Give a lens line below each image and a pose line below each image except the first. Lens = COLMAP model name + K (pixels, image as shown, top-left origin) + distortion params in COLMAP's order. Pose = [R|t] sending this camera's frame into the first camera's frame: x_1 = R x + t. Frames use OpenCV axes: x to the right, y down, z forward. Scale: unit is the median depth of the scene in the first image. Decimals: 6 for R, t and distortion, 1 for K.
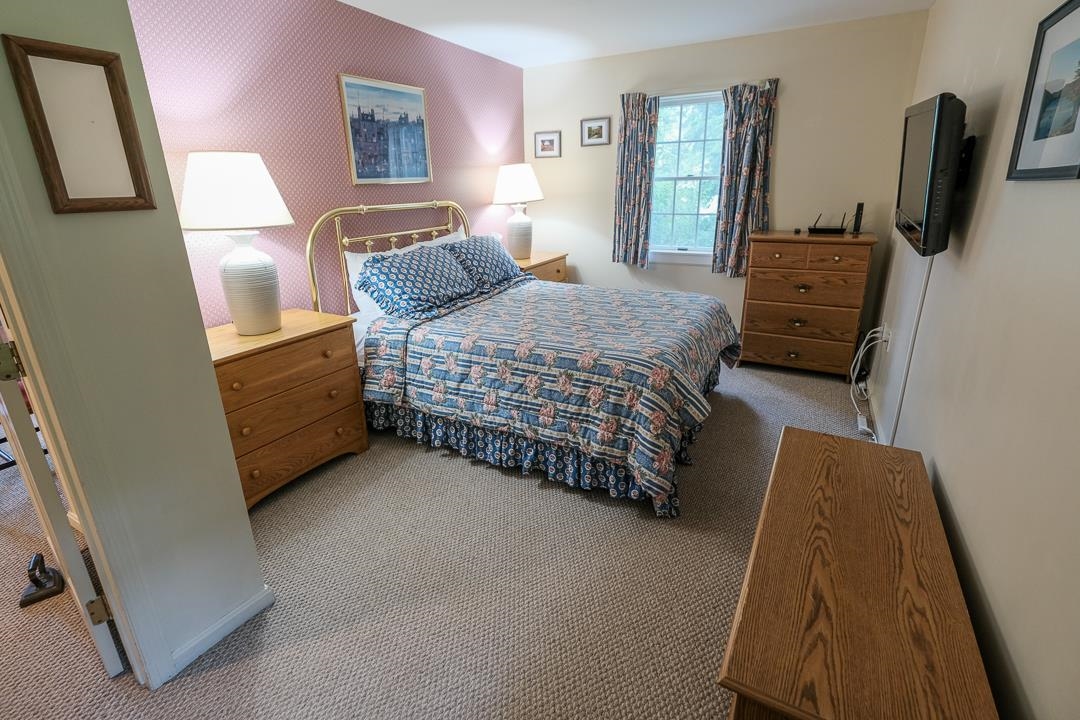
lens RADIAL K [[489.2, 0, 541.3], [0, 489.2, 358.3], [0, 0, 1]] dist [-0.001052, -0.000435]
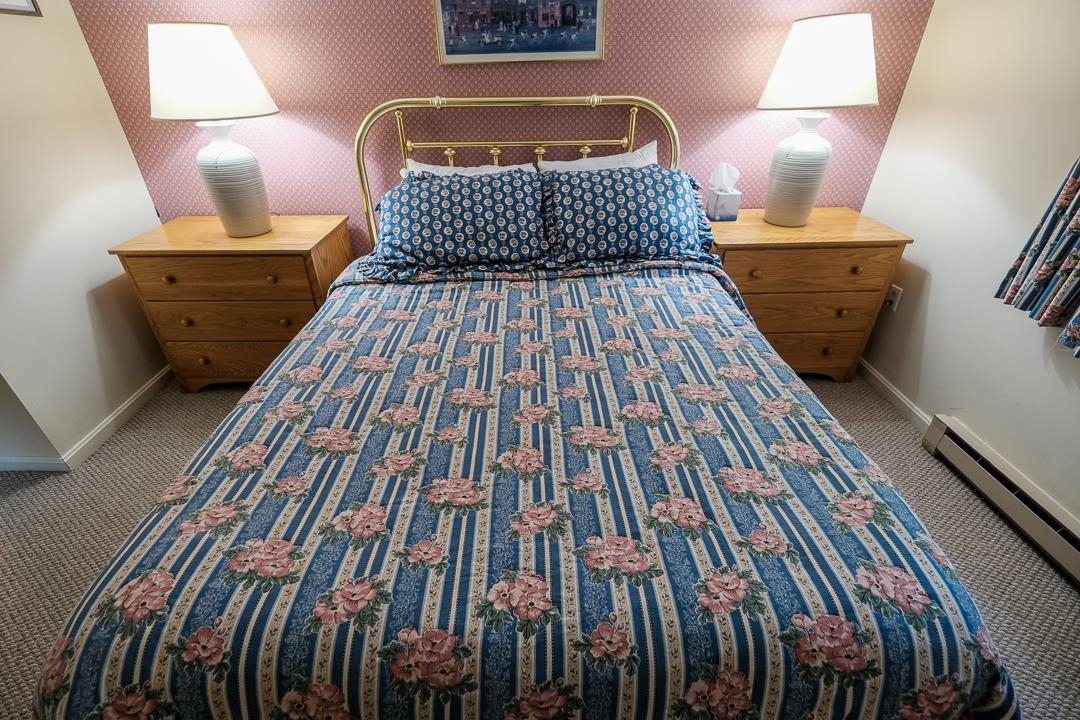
lens RADIAL K [[489.2, 0, 539.8], [0, 489.2, 350.4], [0, 0, 1]] dist [-0.001052, -0.000435]
pose [[0.454709, 0.453089, -0.766779, 0.347894], [-0.288089, 0.889471, 0.354747, -0.235684], [0.842760, 0.059594, 0.534981, 0.646420]]
